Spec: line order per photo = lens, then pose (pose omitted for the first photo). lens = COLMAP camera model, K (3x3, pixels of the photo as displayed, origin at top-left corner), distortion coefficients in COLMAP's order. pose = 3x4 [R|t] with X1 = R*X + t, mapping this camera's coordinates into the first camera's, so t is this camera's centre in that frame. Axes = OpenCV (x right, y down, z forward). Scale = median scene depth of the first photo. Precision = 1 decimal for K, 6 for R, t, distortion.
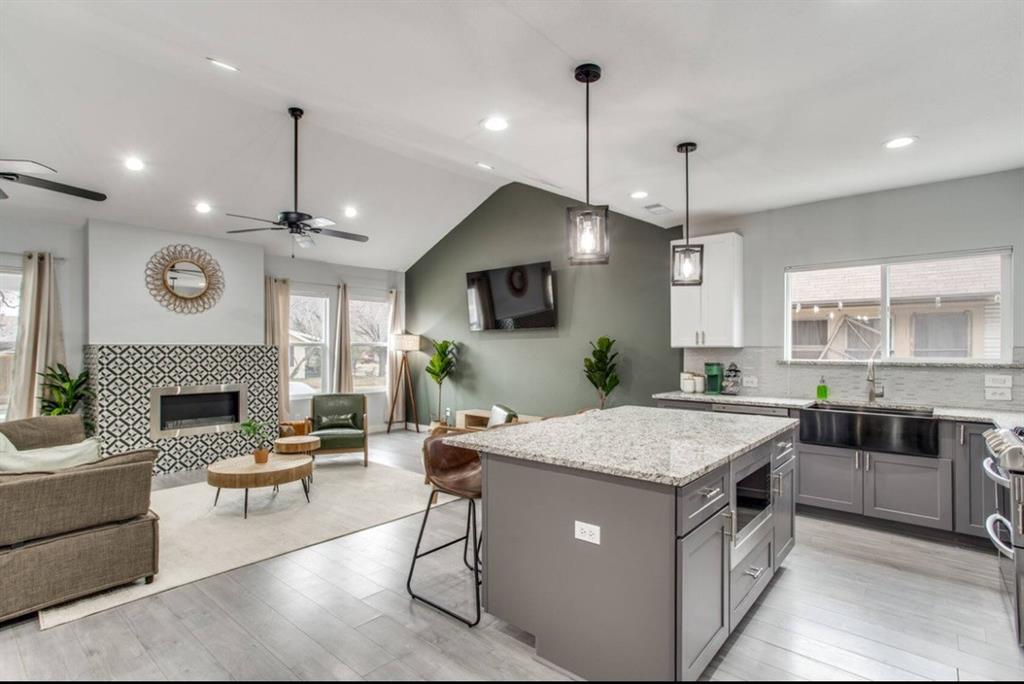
lens RADIAL K [[508.9, 0, 512.9], [0, 508.9, 348.3], [0, 0, 1]] dist [0.017466, 0.002794]
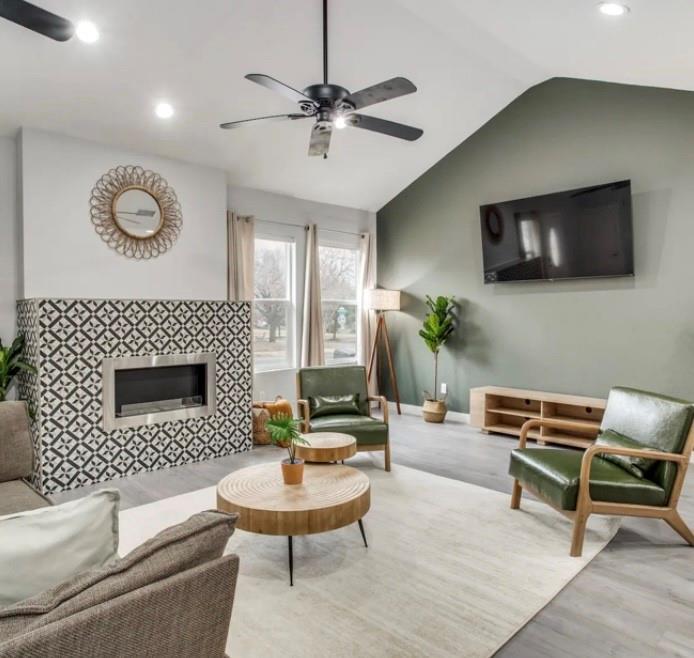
lens RADIAL K [[504.3, 0, 348.2], [0, 504.3, 322.3], [0, 0, 1]] dist [-0.016528, -0.015936]
pose [[0.997308, -0.003164, -0.073253, -0.273879], [0.004278, 0.999877, 0.015060, 0.014521], [0.073197, -0.015333, 0.997200, 0.287143]]
